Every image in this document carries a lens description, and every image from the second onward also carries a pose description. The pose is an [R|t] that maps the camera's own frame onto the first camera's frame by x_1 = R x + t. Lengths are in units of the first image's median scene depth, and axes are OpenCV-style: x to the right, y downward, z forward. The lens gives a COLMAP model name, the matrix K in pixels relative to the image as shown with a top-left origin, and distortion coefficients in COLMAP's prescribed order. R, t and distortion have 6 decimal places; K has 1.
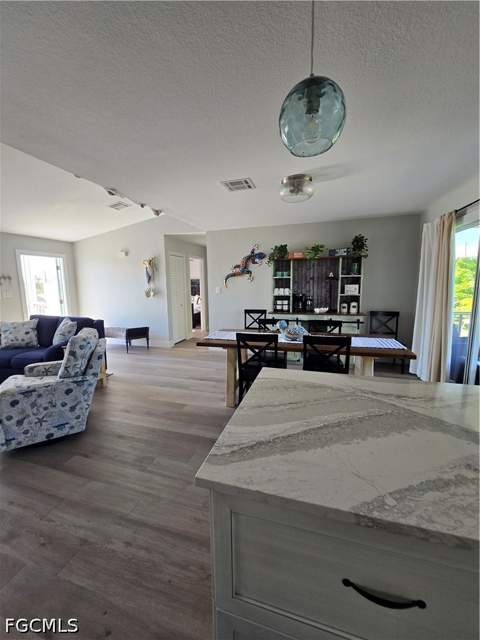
lens RADIAL K [[260.2, 0, 239.2], [0, 260.2, 317.8], [0, 0, 1]] dist [0.000073, 0.000003]
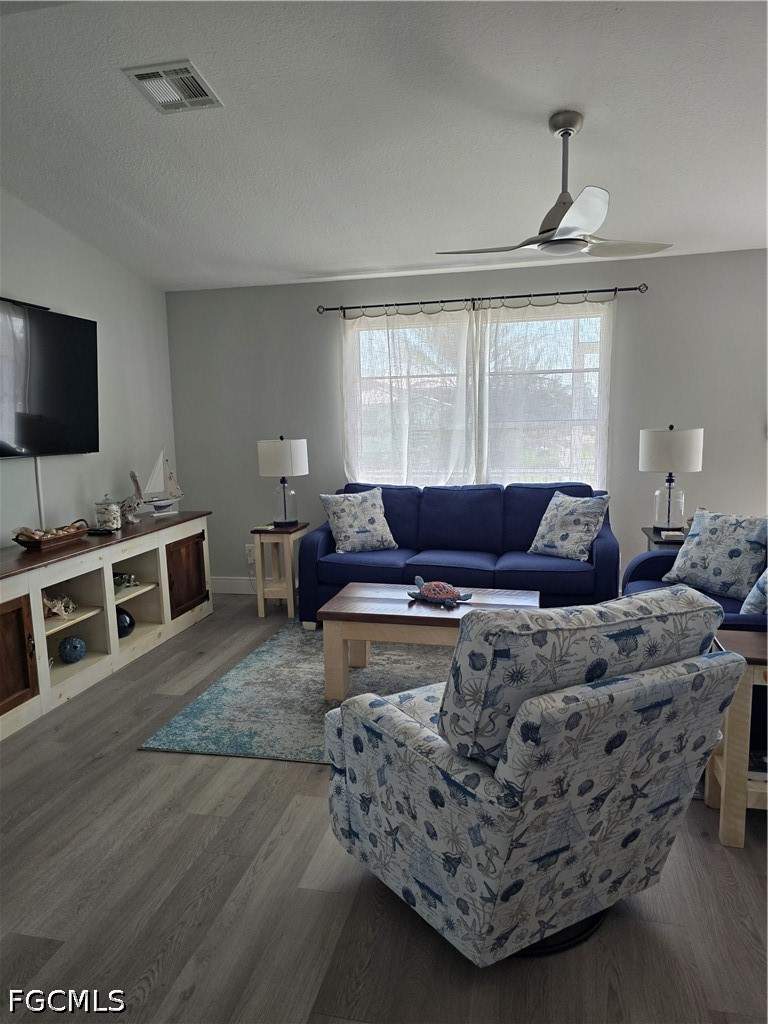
lens RADIAL K [[685.5, 0, 388.5], [0, 685.5, 515.3], [0, 0, 1]] dist [0.009889, -0.003604]
pose [[0.072573, 0.153845, -0.985426, 0.007291], [-0.124251, 0.981729, 0.144117, -0.106501], [0.989593, 0.111981, 0.090362, 0.844001]]
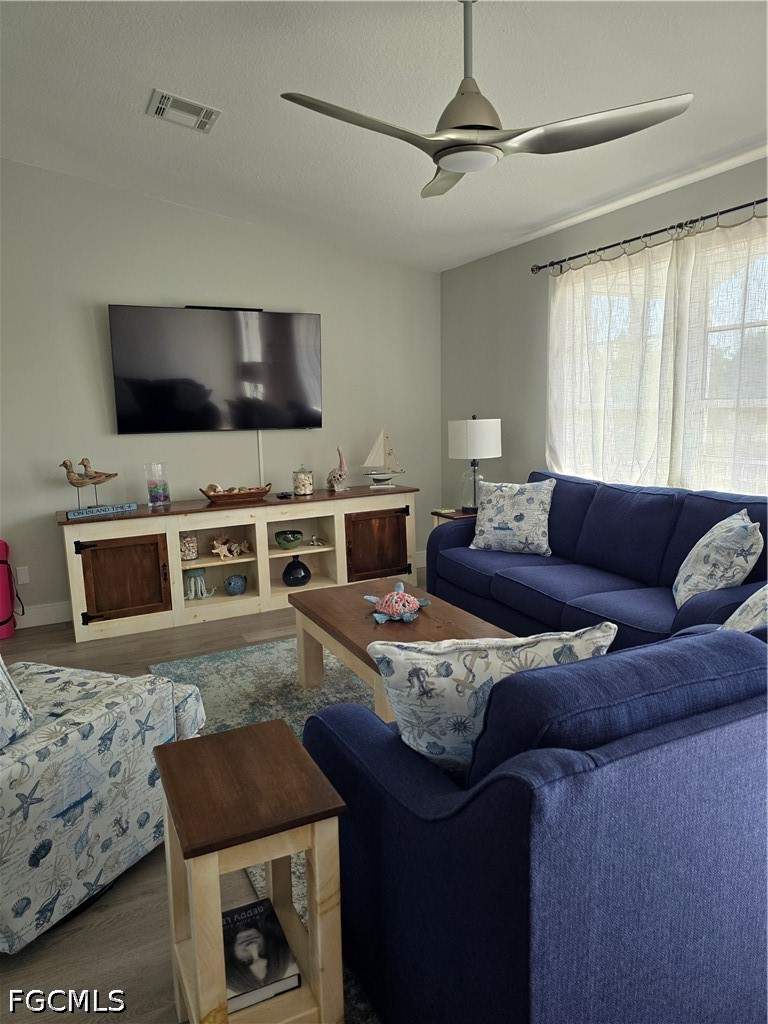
lens RADIAL K [[685.5, 0, 387.1], [0, 685.5, 512.1], [0, 0, 1]] dist [0.009889, -0.003604]
pose [[-0.730101, 0.140095, -0.668824, -0.443781], [-0.060238, 0.961754, 0.267210, -0.209206], [0.680679, 0.235379, -0.693739, 1.660132]]
